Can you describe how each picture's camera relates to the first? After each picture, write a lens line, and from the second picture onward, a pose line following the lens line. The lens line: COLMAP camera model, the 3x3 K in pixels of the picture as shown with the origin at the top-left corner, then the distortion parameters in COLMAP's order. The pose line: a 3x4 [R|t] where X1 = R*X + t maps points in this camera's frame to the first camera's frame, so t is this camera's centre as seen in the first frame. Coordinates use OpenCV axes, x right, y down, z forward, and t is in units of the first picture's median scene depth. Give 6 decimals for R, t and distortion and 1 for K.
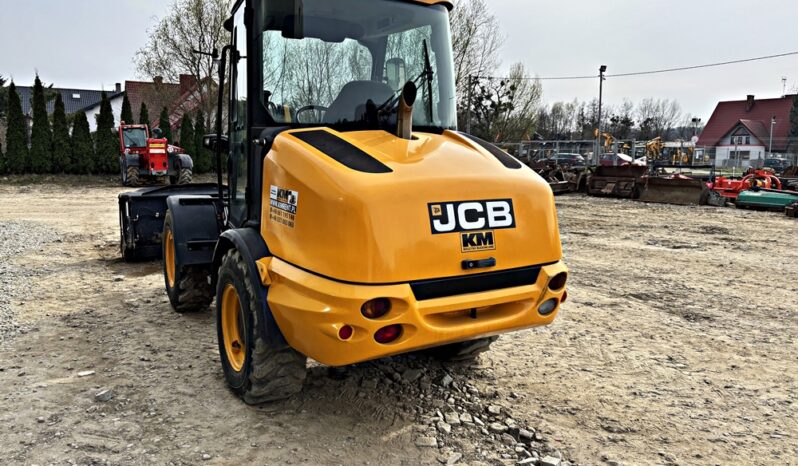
lens RADIAL K [[601.2, 0, 398.3], [0, 601.2, 229.9], [0, 0, 1]] dist [0.046079, -0.052471]
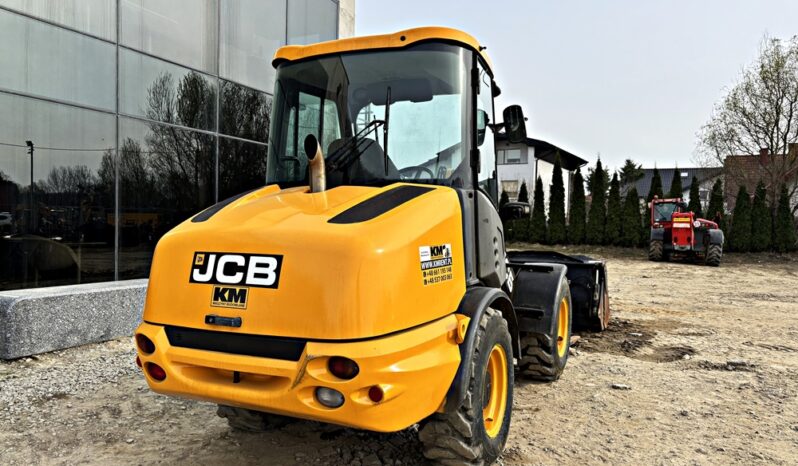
lens RADIAL K [[601.2, 0, 396.5], [0, 601.2, 248.6], [0, 0, 1]] dist [0.046079, -0.052471]
pose [[0.571526, 0.042612, -0.819477, 0.810387], [-0.120997, 0.992111, -0.032798, -0.043448], [0.811614, 0.117900, 0.572173, 0.524950]]
